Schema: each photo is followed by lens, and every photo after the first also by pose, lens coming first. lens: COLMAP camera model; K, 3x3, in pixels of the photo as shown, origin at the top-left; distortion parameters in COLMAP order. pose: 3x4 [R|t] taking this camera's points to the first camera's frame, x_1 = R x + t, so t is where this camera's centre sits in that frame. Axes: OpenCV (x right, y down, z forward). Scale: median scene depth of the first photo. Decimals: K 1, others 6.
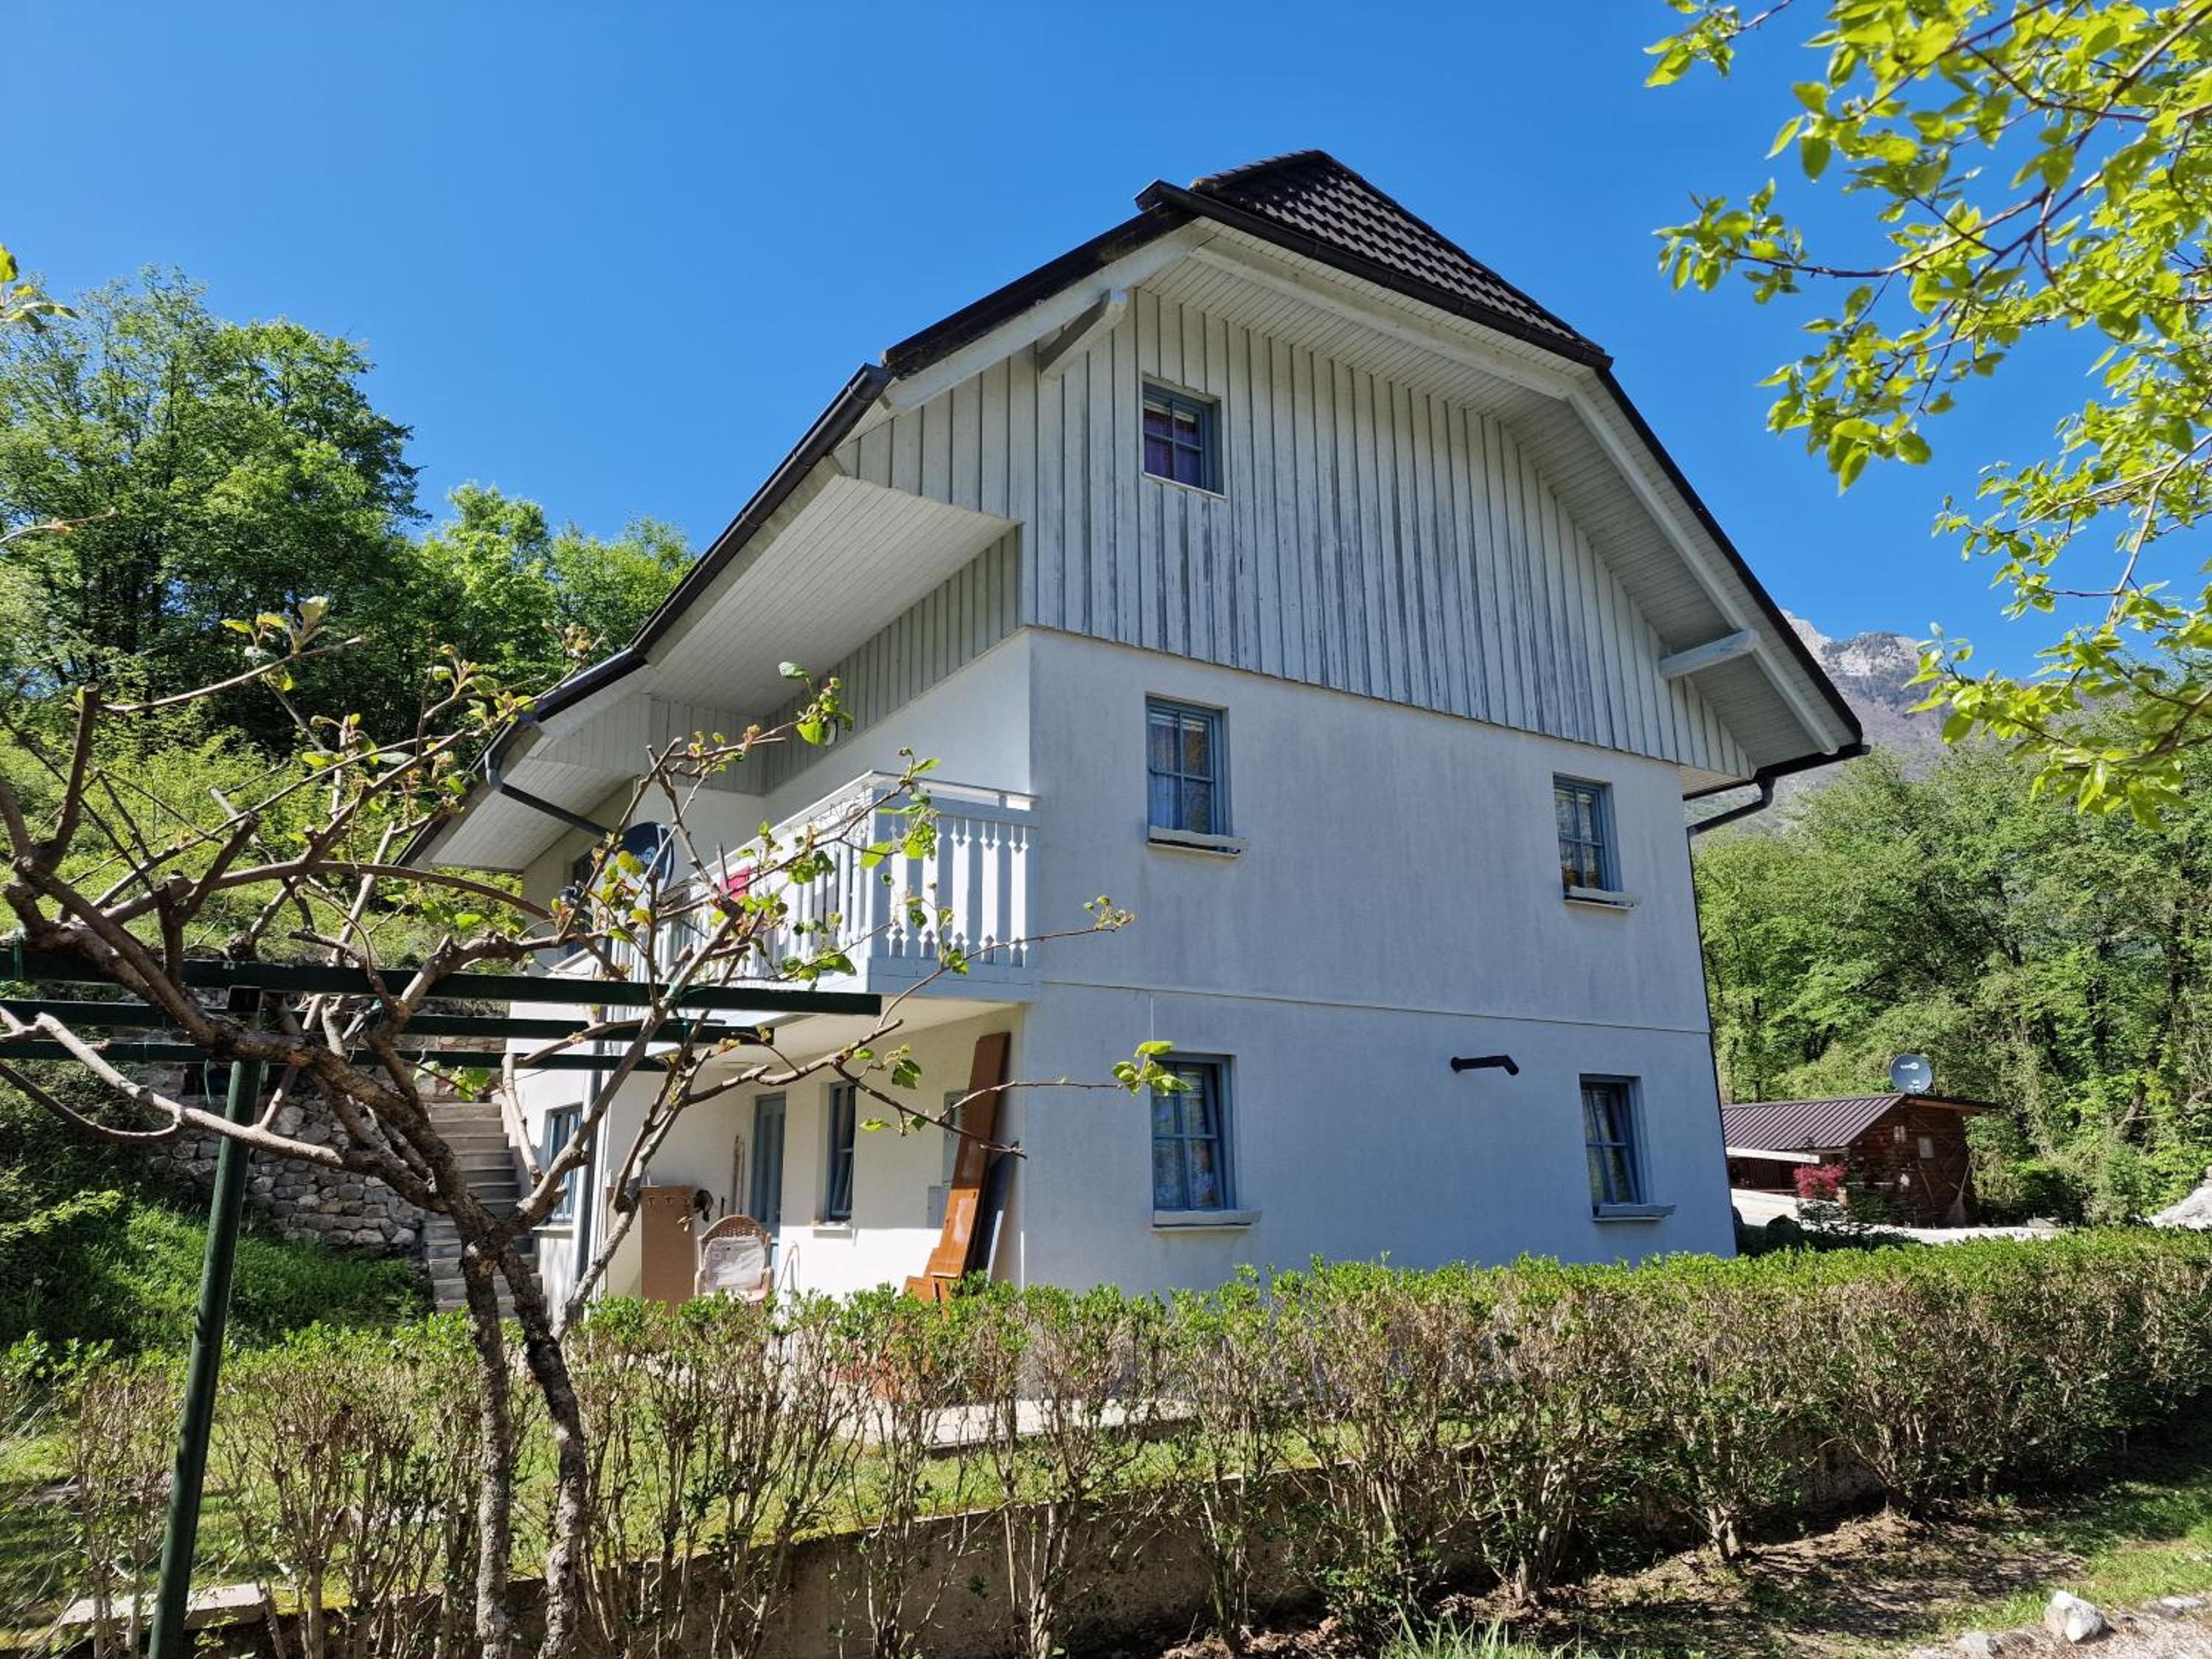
lens RADIAL K [[1448.8, 0, 1108.3], [0, 1448.8, 811.4], [0, 0, 1]] dist [0.005710, 0.000496]
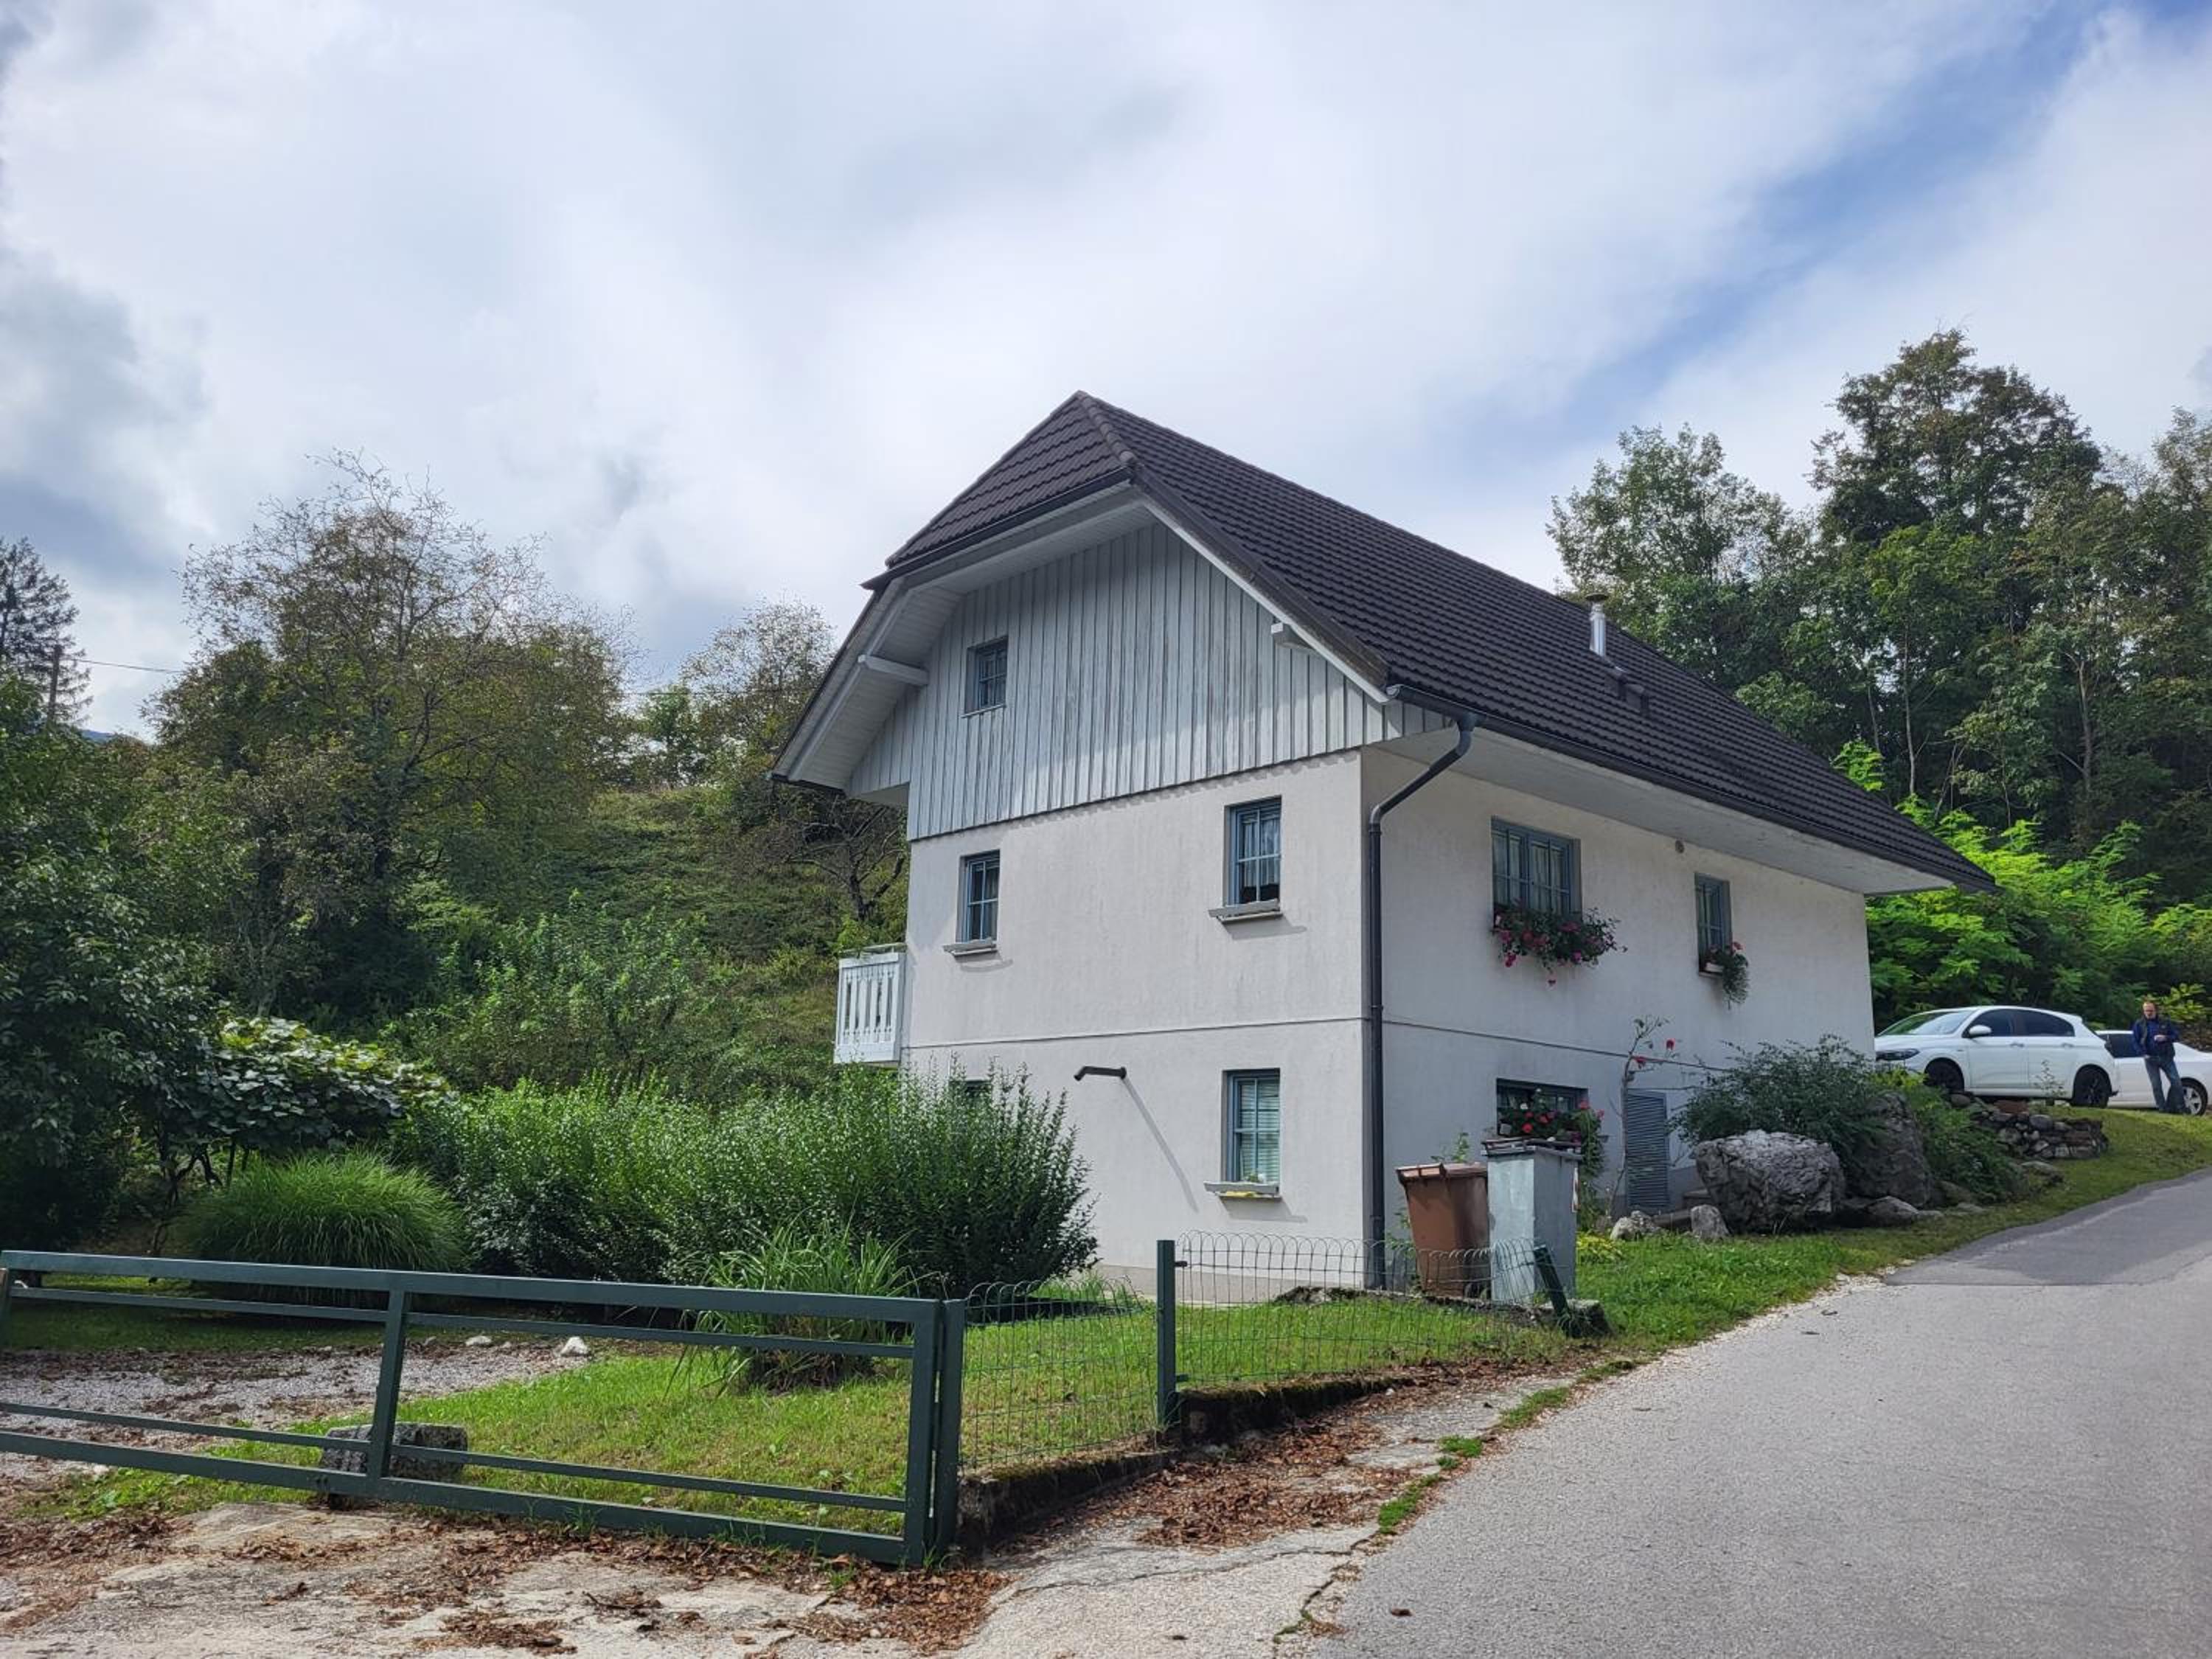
lens RADIAL K [[1683.1, 0, 1105.2], [0, 1683.1, 749.0], [0, 0, 1]] dist [0.005643, 0.002196]
pose [[0.200346, -0.242344, -0.949279, 1.736674], [0.202629, 0.958224, -0.201863, 0.199832], [0.958542, -0.151909, 0.241082, 0.667570]]
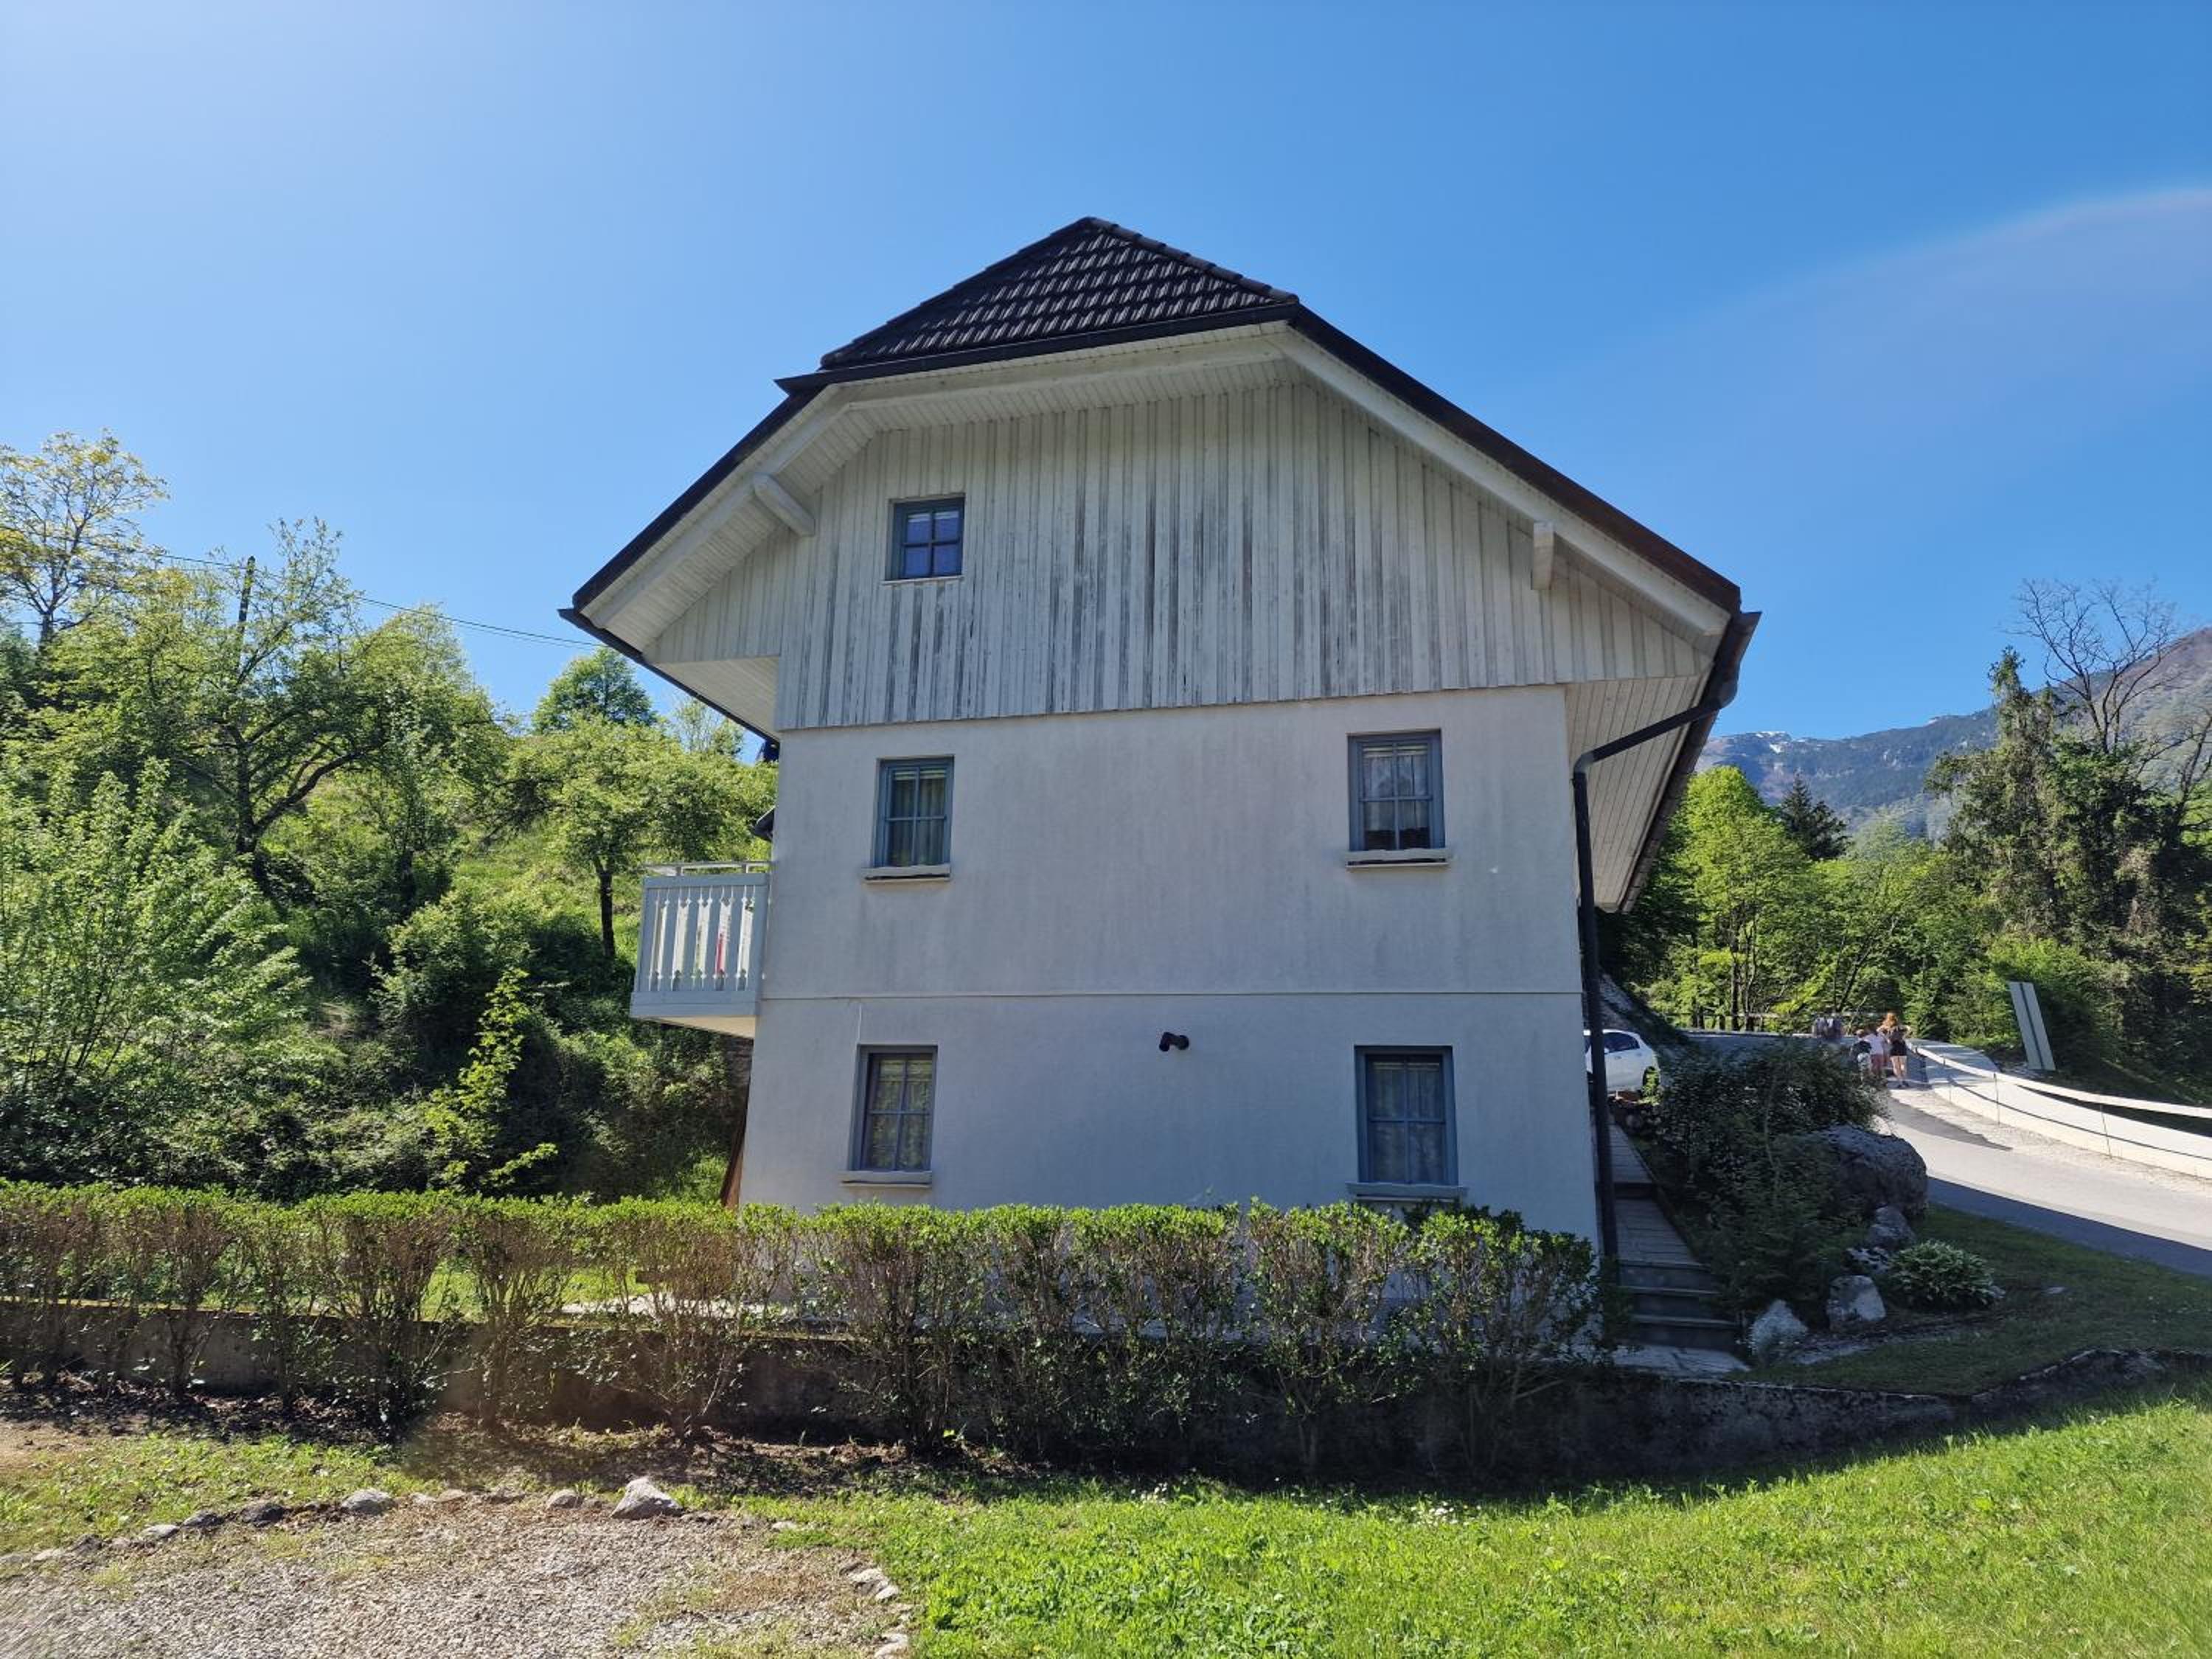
lens RADIAL K [[1448.8, 0, 1108.3], [0, 1448.8, 811.4], [0, 0, 1]] dist [0.005710, 0.000496]
pose [[0.699952, -0.162109, -0.695548, 0.952958], [0.152401, 0.985370, -0.076291, 0.081164], [0.697740, -0.052602, 0.714417, 0.224748]]
